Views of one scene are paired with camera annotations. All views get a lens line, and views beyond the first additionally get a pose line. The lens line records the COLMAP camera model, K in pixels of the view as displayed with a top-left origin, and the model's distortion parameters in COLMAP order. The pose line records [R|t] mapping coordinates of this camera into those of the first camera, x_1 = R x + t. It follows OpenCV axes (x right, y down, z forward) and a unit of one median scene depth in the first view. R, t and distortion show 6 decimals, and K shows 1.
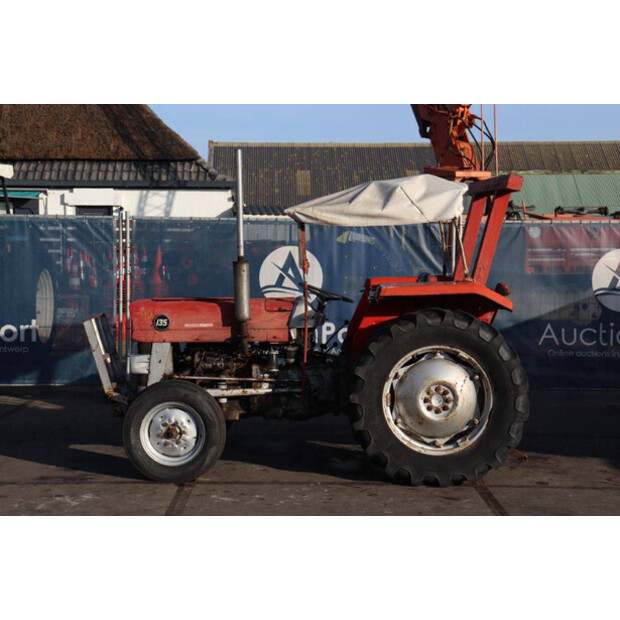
lens RADIAL K [[1018.1, 0, 312.0], [0, 1018.1, 306.6], [0, 0, 1]] dist [0.158685, 0.000000]
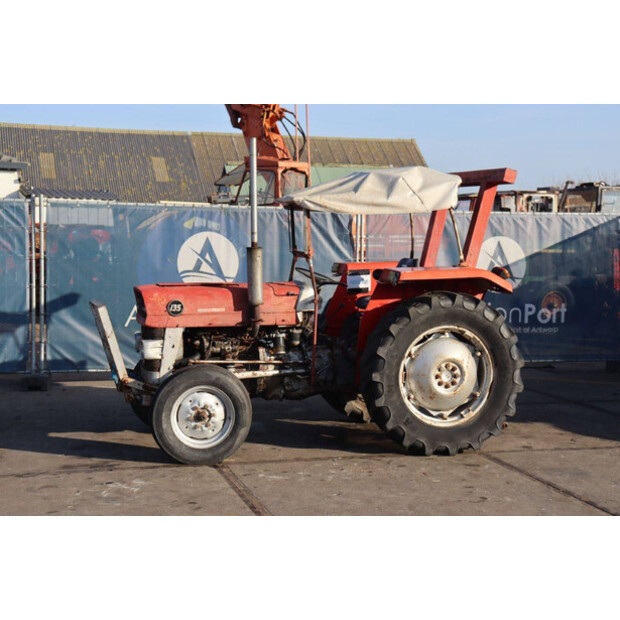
lens RADIAL K [[987.1, 0, 308.2], [0, 987.1, 303.9], [0, 0, 1]] dist [0.101320, 0.000000]
pose [[0.964311, -0.011525, 0.264523, -0.284969], [0.007904, 0.999860, 0.014748, -0.001446], [-0.264656, -0.012131, 0.964267, 0.027458]]
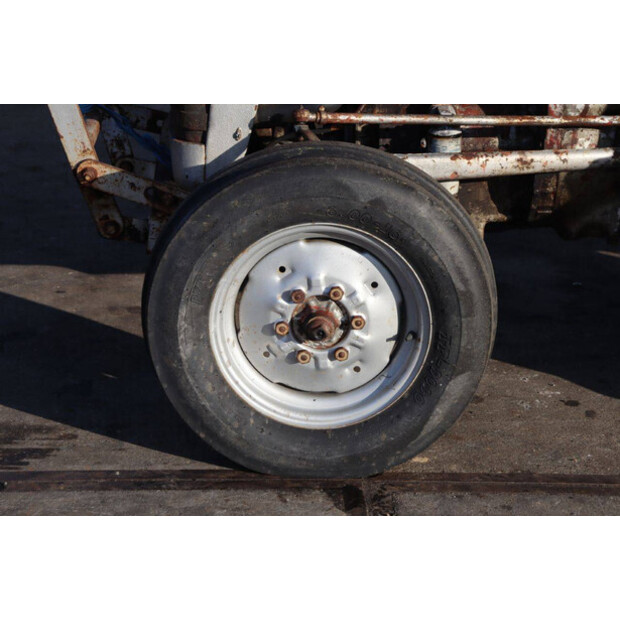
lens RADIAL K [[1453.0, 0, 280.4], [0, 1453.0, 320.0], [0, 0, 1]] dist [0.348308, 0.000000]
pose [[0.999854, 0.008704, 0.014703, -0.149231], [-0.012675, 0.954897, 0.296665, -0.000718], [-0.011457, -0.296808, 0.954868, 0.587074]]
